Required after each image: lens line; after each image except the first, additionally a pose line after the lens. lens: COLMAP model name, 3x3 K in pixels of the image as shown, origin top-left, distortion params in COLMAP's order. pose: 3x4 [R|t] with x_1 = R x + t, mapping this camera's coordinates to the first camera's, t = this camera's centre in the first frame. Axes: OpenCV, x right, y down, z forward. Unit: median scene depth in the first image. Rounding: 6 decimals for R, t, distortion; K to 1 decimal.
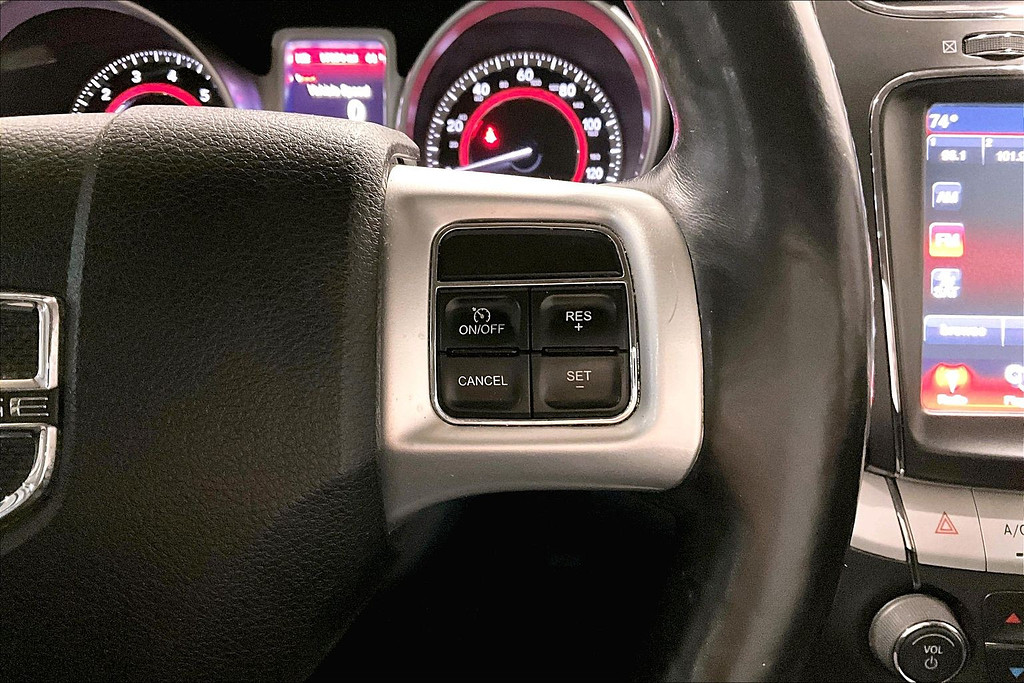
lens RADIAL K [[881.5, 0, 513.4], [0, 881.5, 361.7], [0, 0, 1]] dist [0.002726, -0.077835]
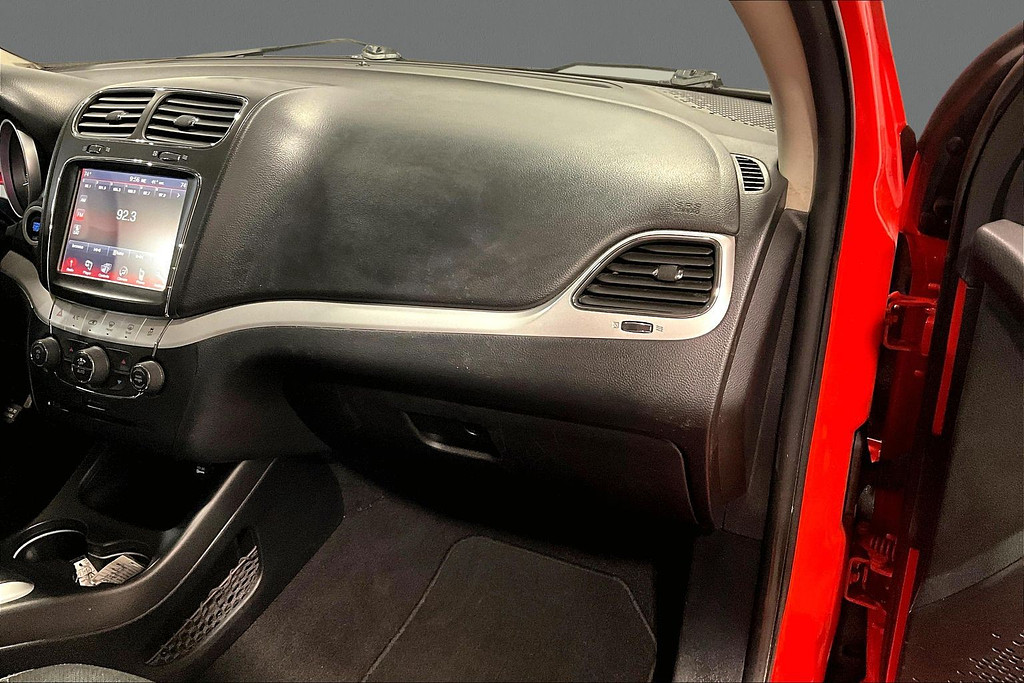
lens RADIAL K [[851.6, 0, 492.7], [0, 851.6, 338.0], [0, 0, 1]] dist [0.087440, -0.145758]
pose [[0.923011, 0.137813, -0.359248, 2.215090], [-0.168066, 0.984283, -0.054223, 0.143853], [0.346129, 0.110426, 0.931666, -0.872160]]
